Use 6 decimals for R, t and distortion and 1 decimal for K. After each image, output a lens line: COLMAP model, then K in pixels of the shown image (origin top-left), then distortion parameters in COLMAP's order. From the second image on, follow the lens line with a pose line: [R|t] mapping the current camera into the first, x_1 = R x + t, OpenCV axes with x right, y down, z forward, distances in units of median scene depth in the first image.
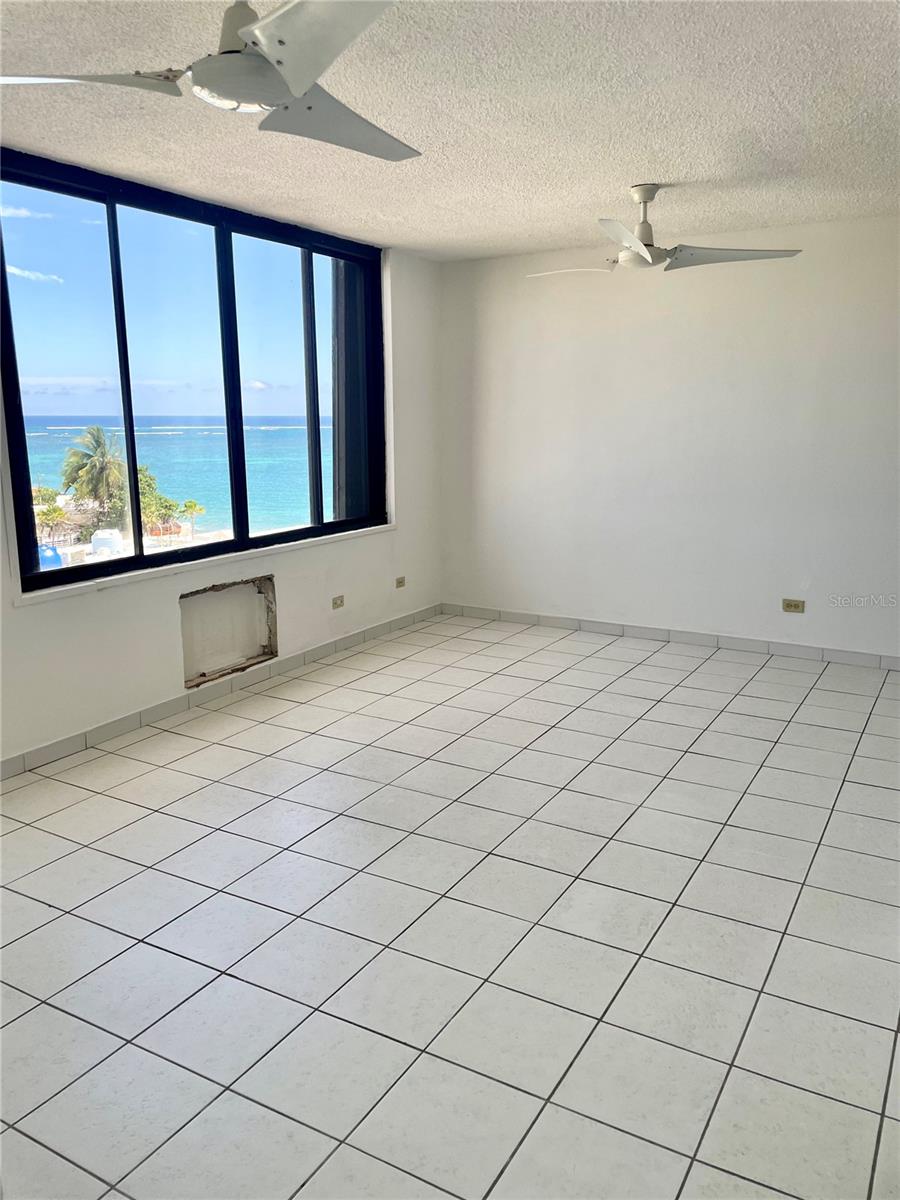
lens RADIAL K [[911.3, 0, 446.1], [0, 911.3, 595.7], [0, 0, 1]] dist [0.089089, -0.108939]
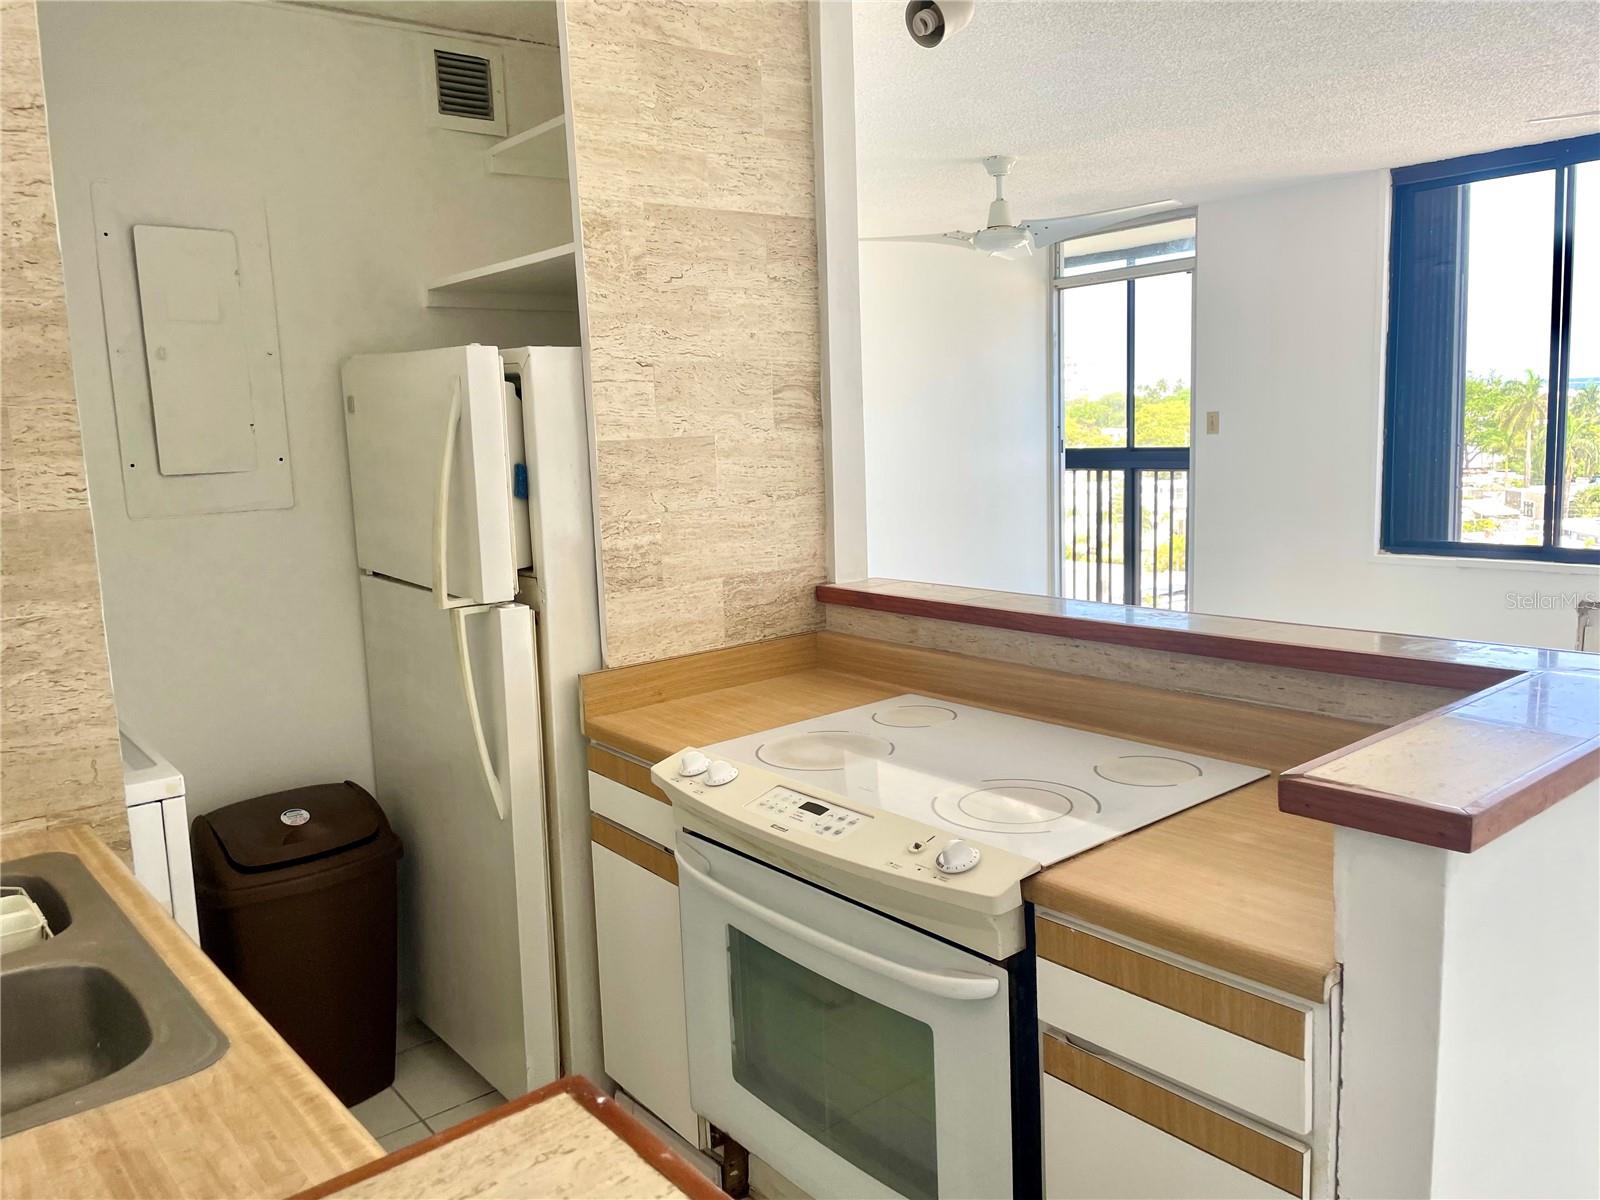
lens RADIAL K [[1215.0, 0, 799.0], [0, 1215.0, 602.4], [0, 0, 1]] dist [0.089089, -0.108939]
pose [[-0.347619, 0.166104, -0.922806, 0.923464], [-0.138607, 0.964267, 0.225780, -0.143012], [0.927335, 0.206393, -0.312174, 0.629055]]
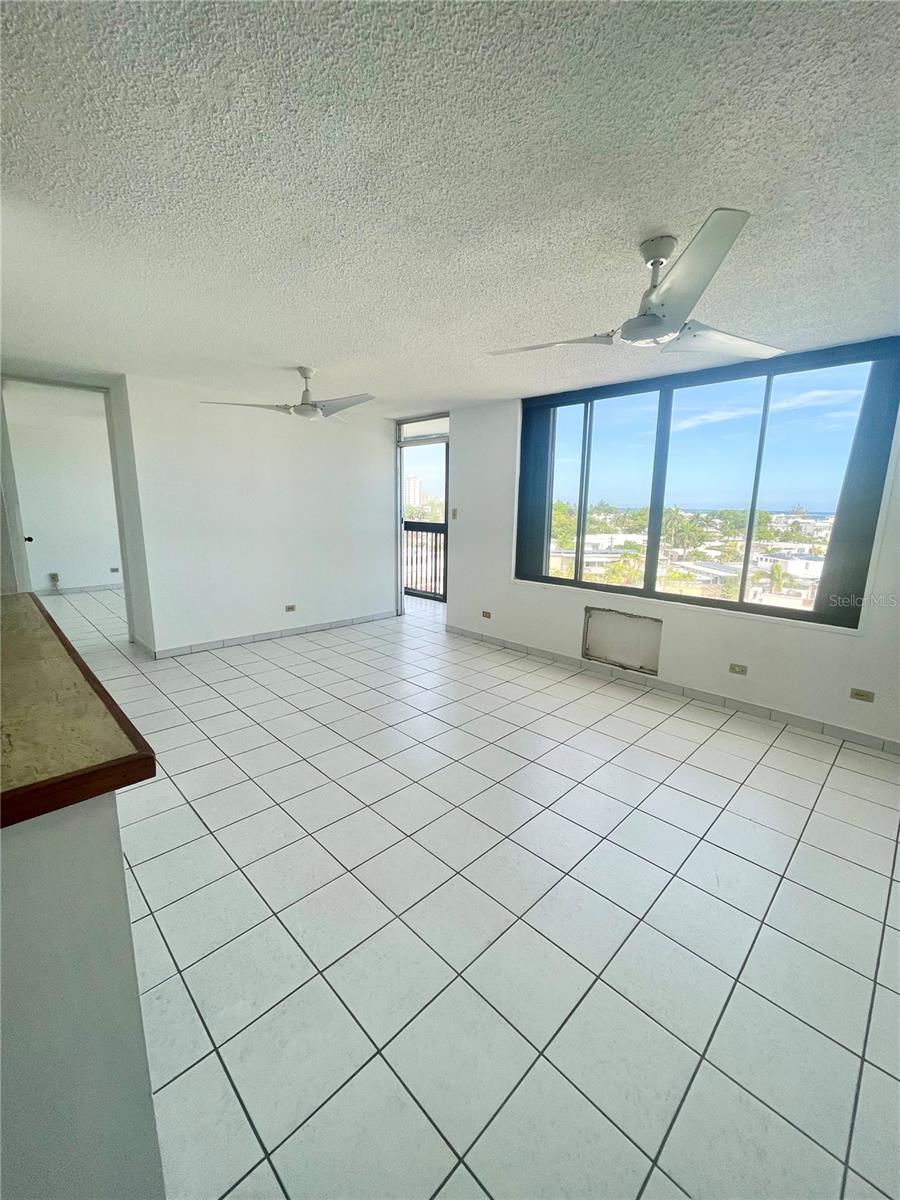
lens RADIAL K [[489.2, 0, 454.4], [0, 489.2, 602.2], [0, 0, 1]] dist [0.000523, 0.000964]
pose [[-0.249349, 0.193544, -0.948876, 0.639671], [-0.207350, 0.946432, 0.247533, -0.178370], [0.945955, 0.258471, -0.195861, 0.858068]]
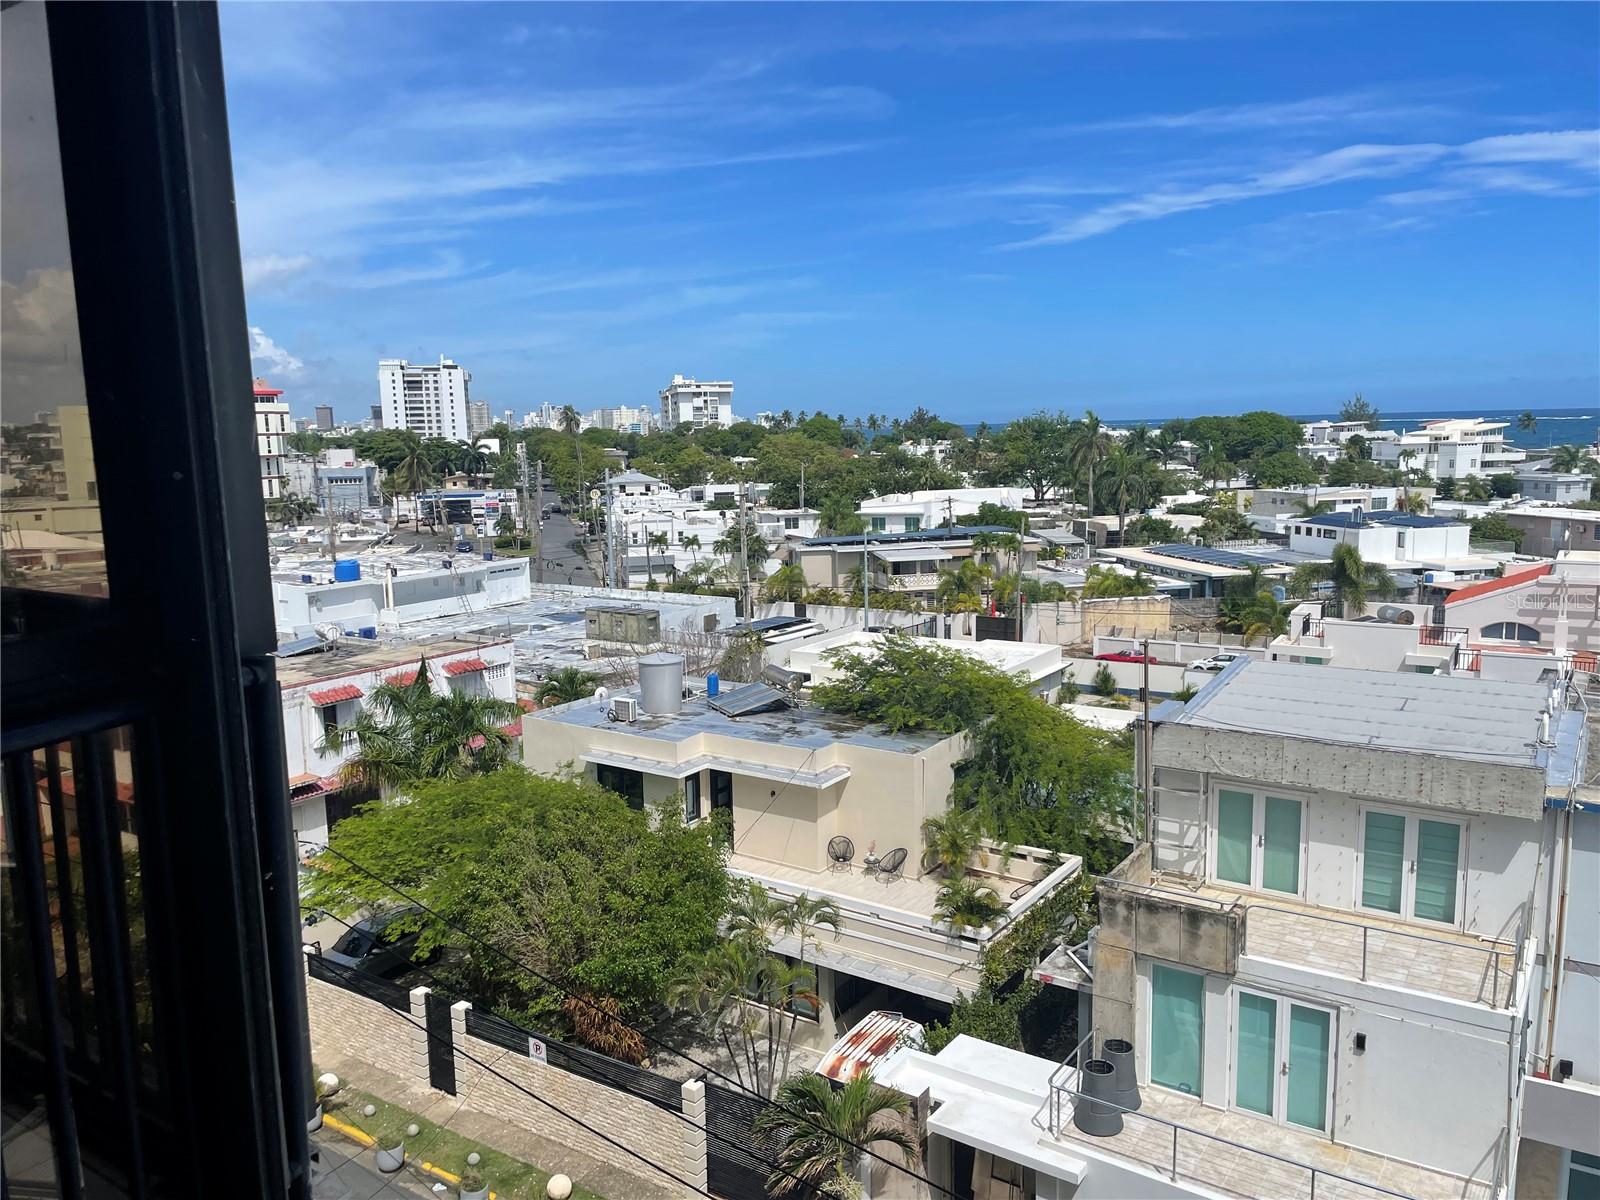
lens RADIAL K [[1215.0, 0, 819.8], [0, 1215.0, 618.3], [0, 0, 1]] dist [0.089089, -0.108939]
pose [[-0.046584, 0.163760, -0.985400, -0.270148], [-0.173654, 0.970123, 0.169430, -0.173242], [0.983704, 0.179011, -0.016754, 0.935497]]
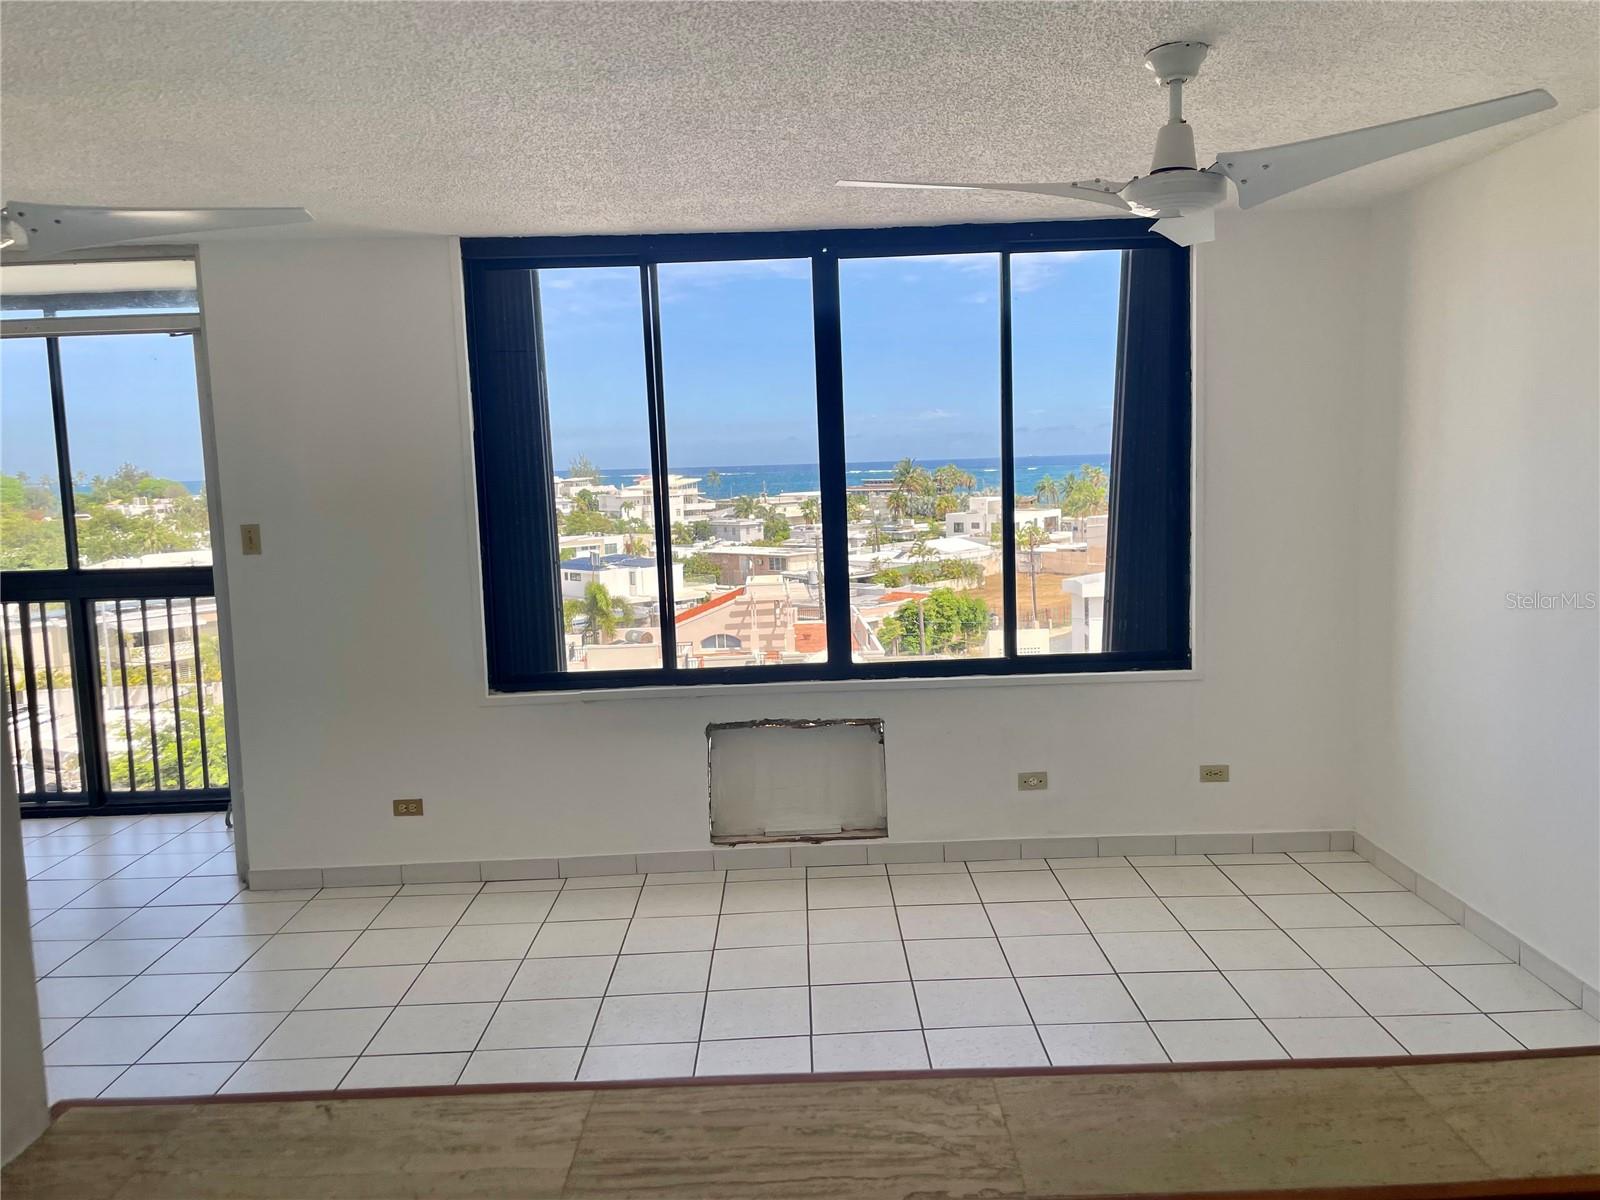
lens RADIAL K [[1215.0, 0, 803.8], [0, 1215.0, 588.3], [0, 0, 1]] dist [0.089089, -0.108939]
pose [[0.516381, 0.080628, -0.852555, 0.586369], [-0.142097, 0.989824, 0.007543, -0.124840], [0.844487, 0.117251, 0.522584, 0.460464]]
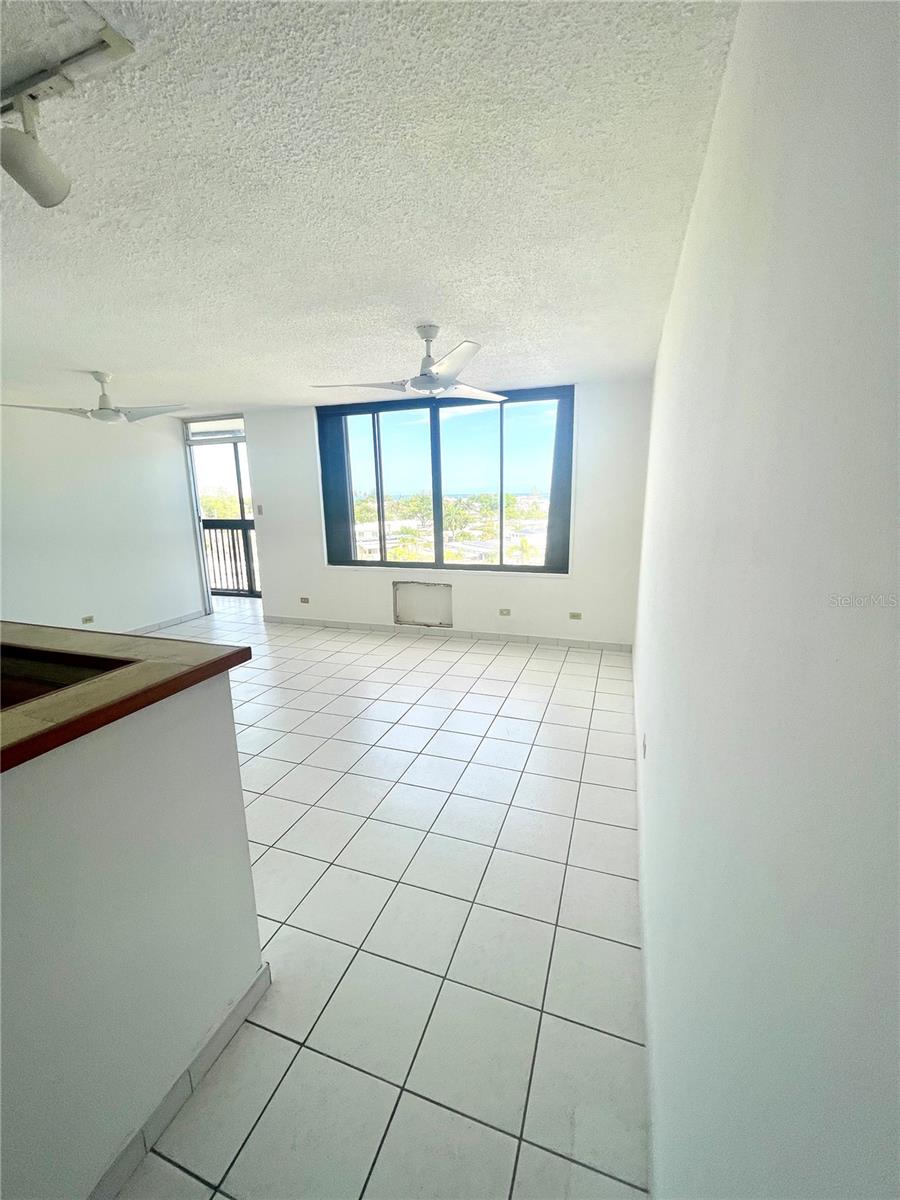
lens RADIAL K [[489.2, 0, 453.2], [0, 489.2, 602.3], [0, 0, 1]] dist [0.000523, 0.000964]
pose [[0.189742, 0.217261, -0.957494, 0.814885], [-0.179831, 0.966403, 0.183646, -0.179692], [0.965225, 0.137341, 0.222437, 0.806030]]
